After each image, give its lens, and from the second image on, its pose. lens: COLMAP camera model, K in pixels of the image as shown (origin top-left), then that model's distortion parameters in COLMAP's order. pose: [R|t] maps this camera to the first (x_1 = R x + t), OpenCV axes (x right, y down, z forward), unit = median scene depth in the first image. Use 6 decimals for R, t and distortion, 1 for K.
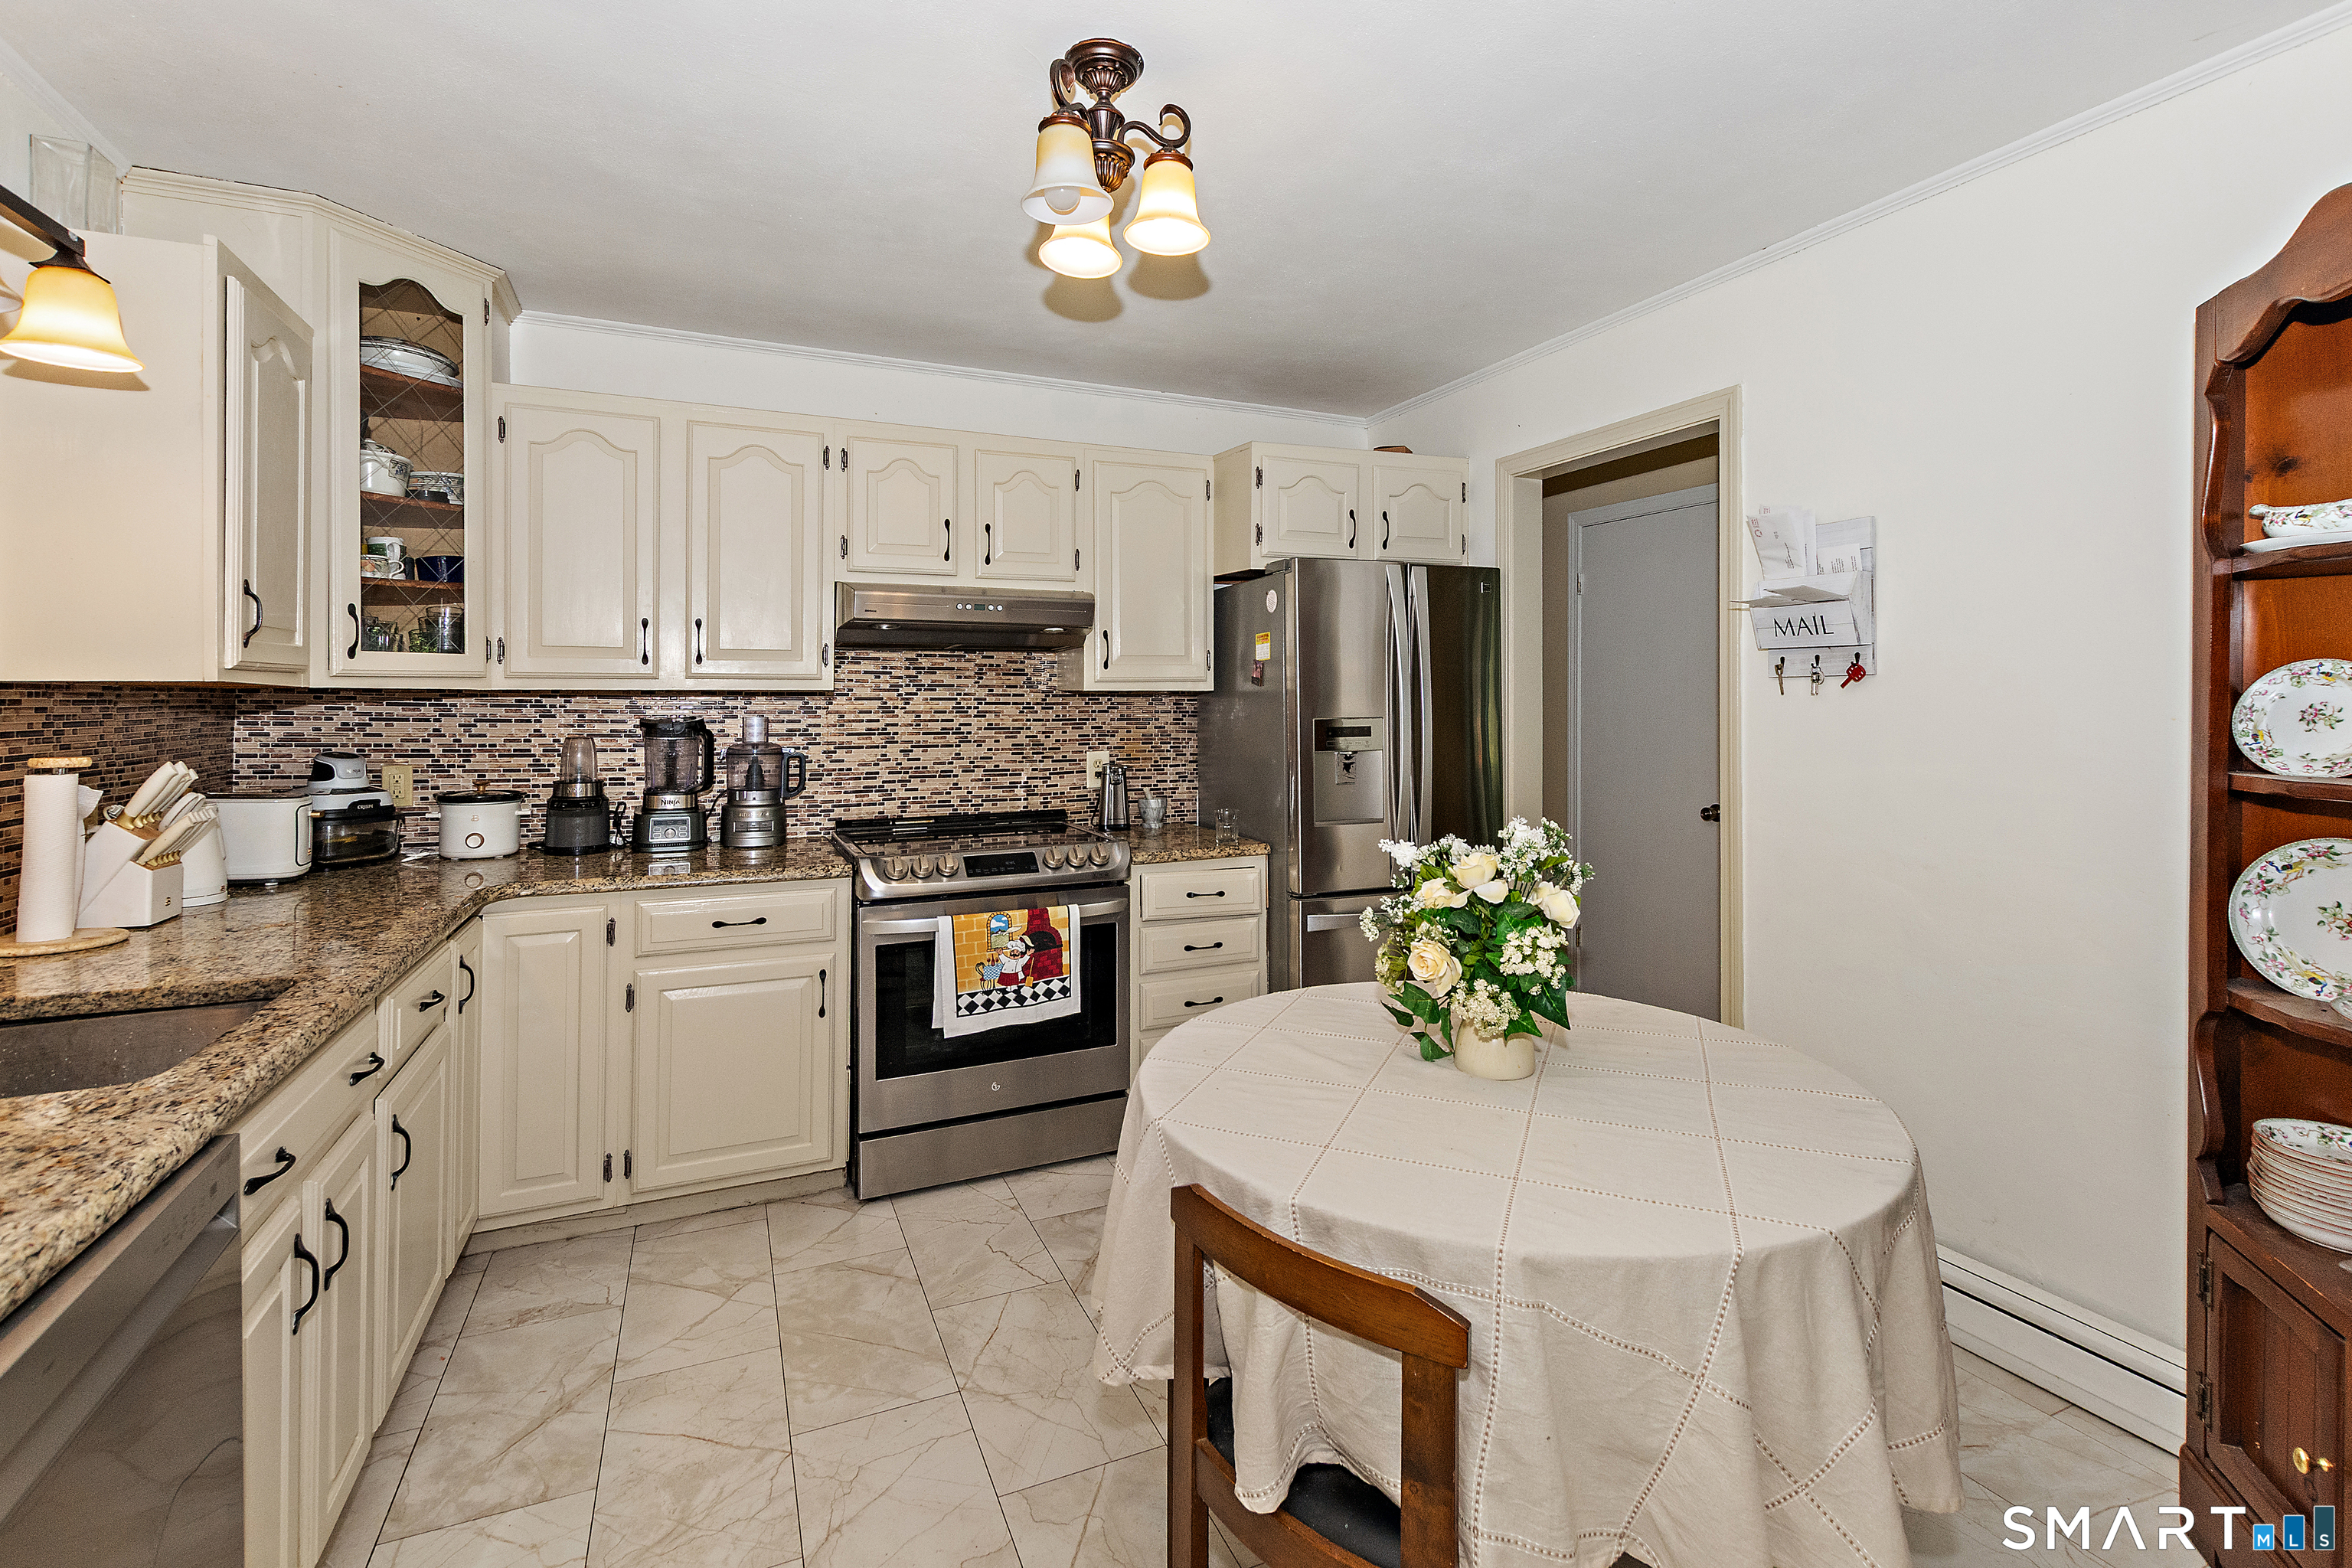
lens RADIAL K [[1062.9, 0, 1210.5], [0, 1062.9, 686.3], [0, 0, 1]] dist [0.000774, 0.000064]
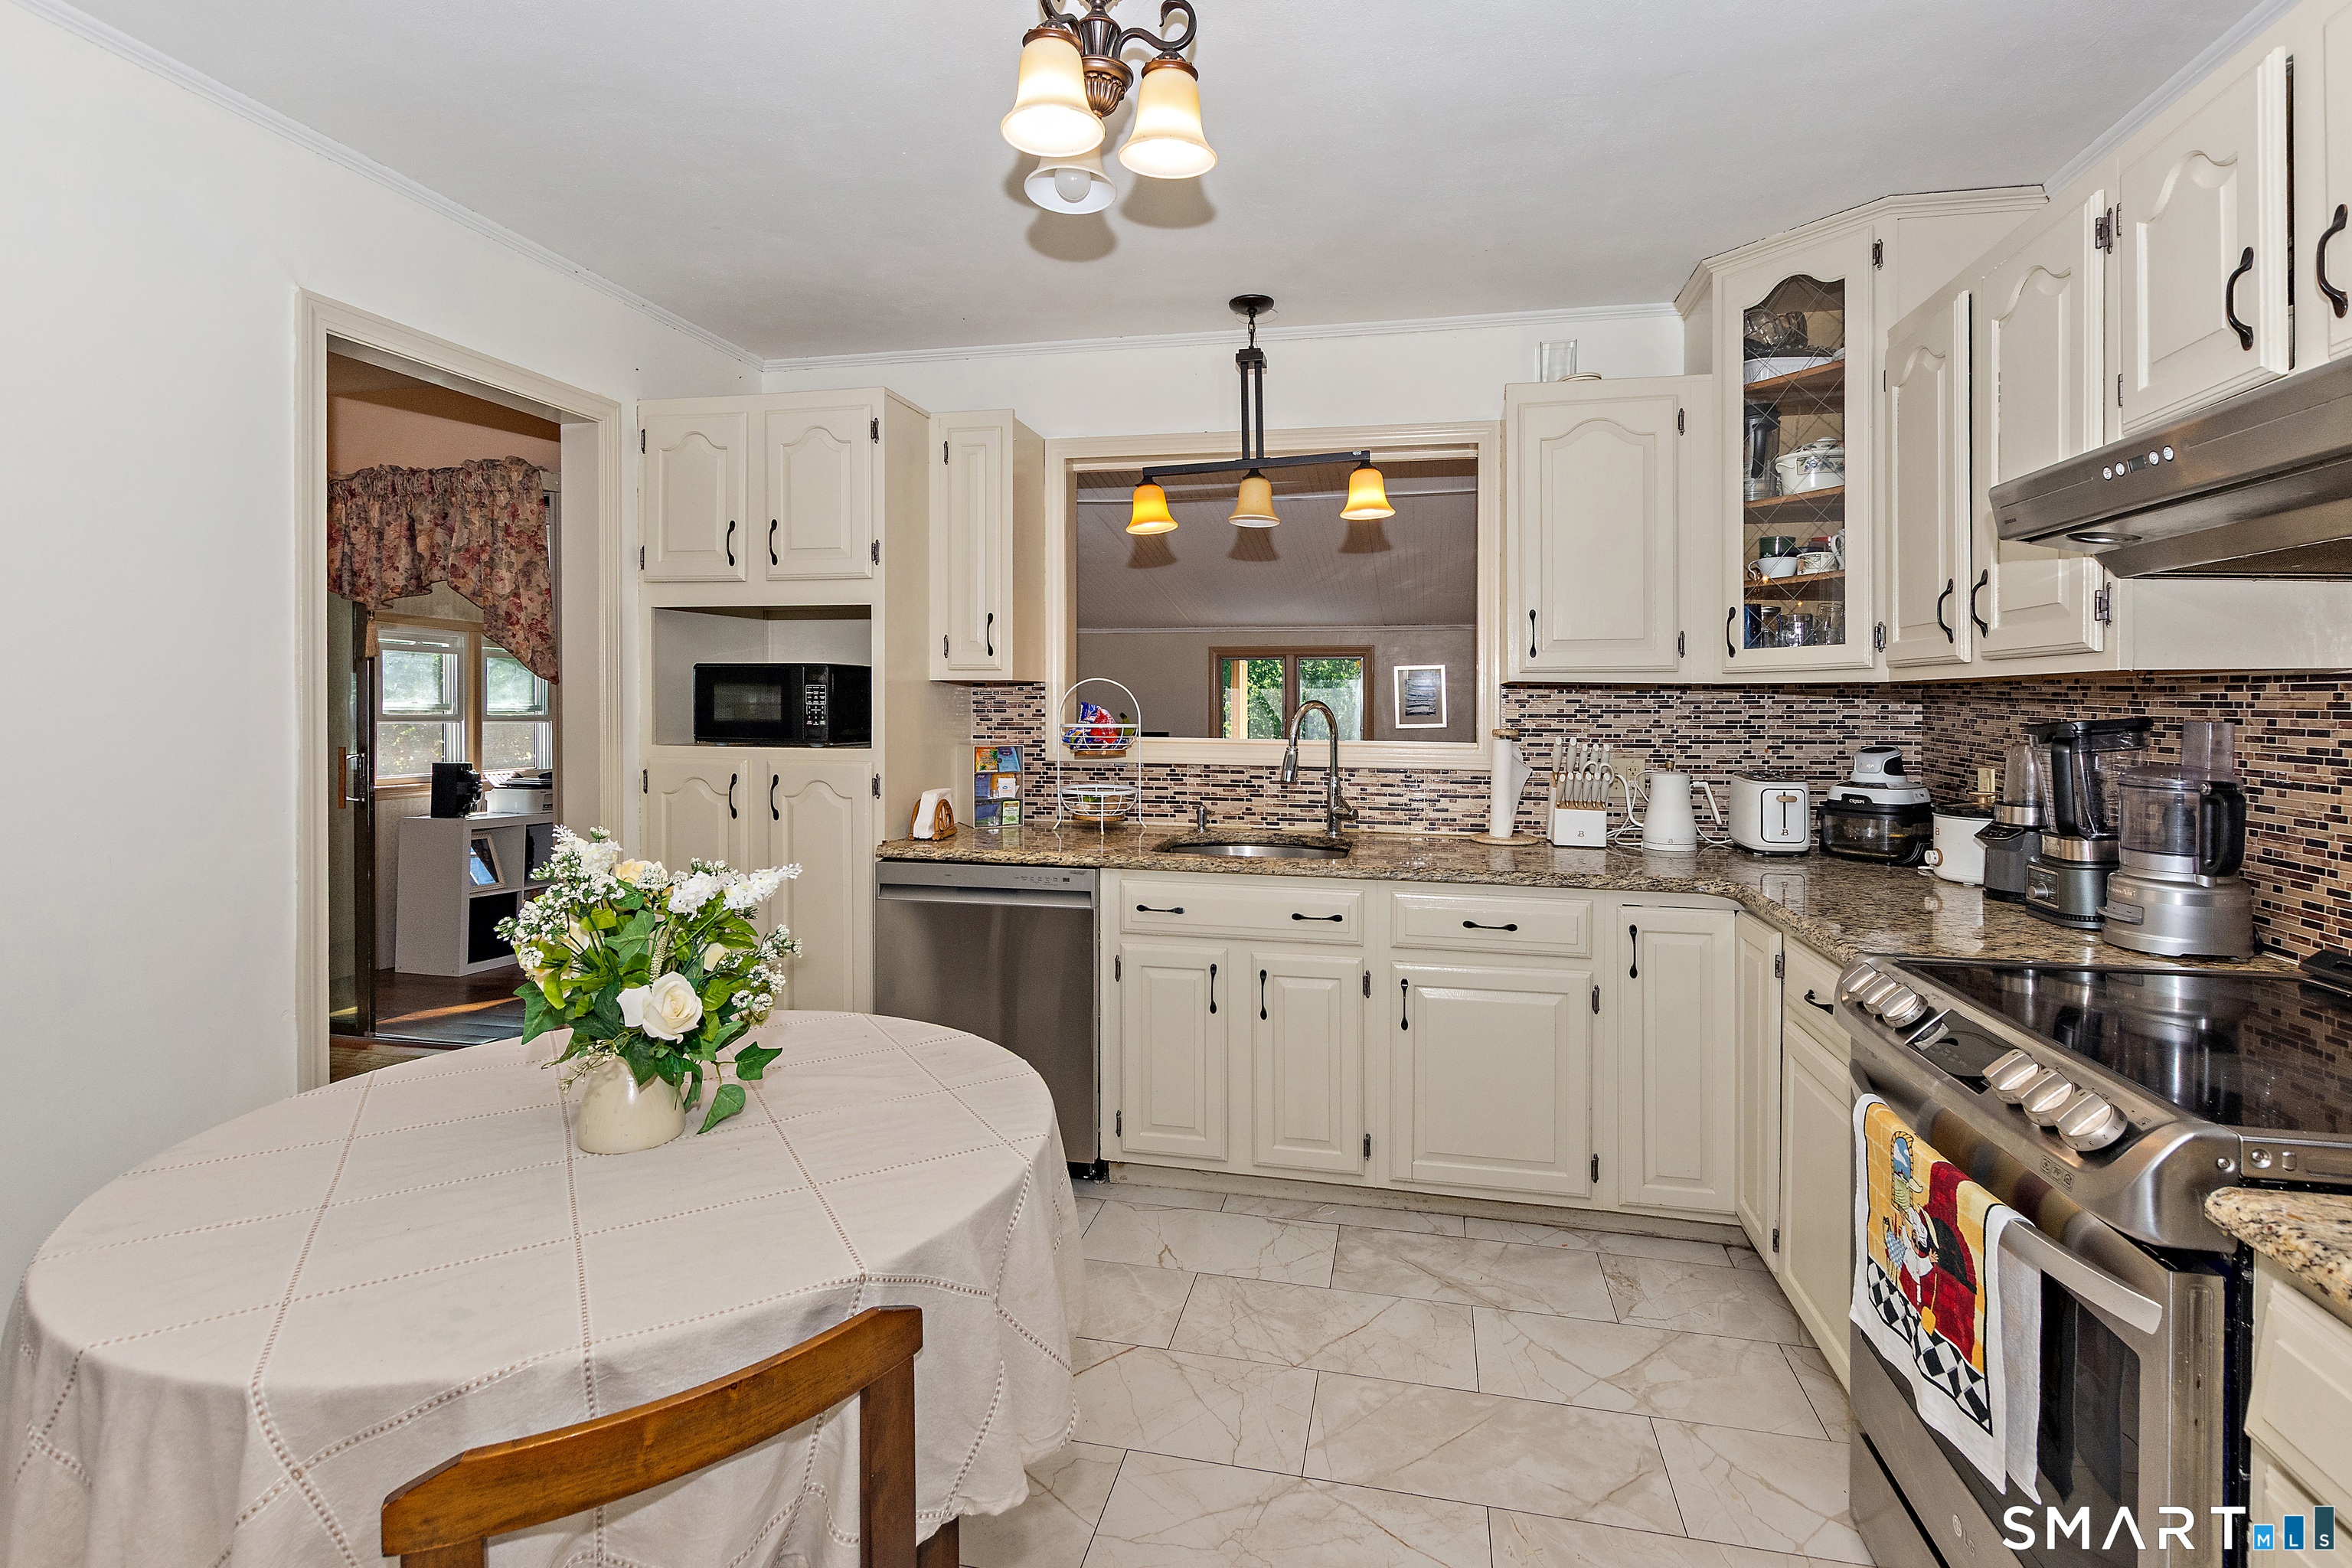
lens RADIAL K [[1104.1, 0, 1177.3], [0, 1104.1, 708.5], [0, 0, 1]] dist [-0.000190, -0.000036]
pose [[-0.604327, 0.002806, -0.796731, 0.481081], [0.007768, 0.999967, -0.002371, 0.028000], [0.796698, -0.007622, -0.604329, 1.291892]]
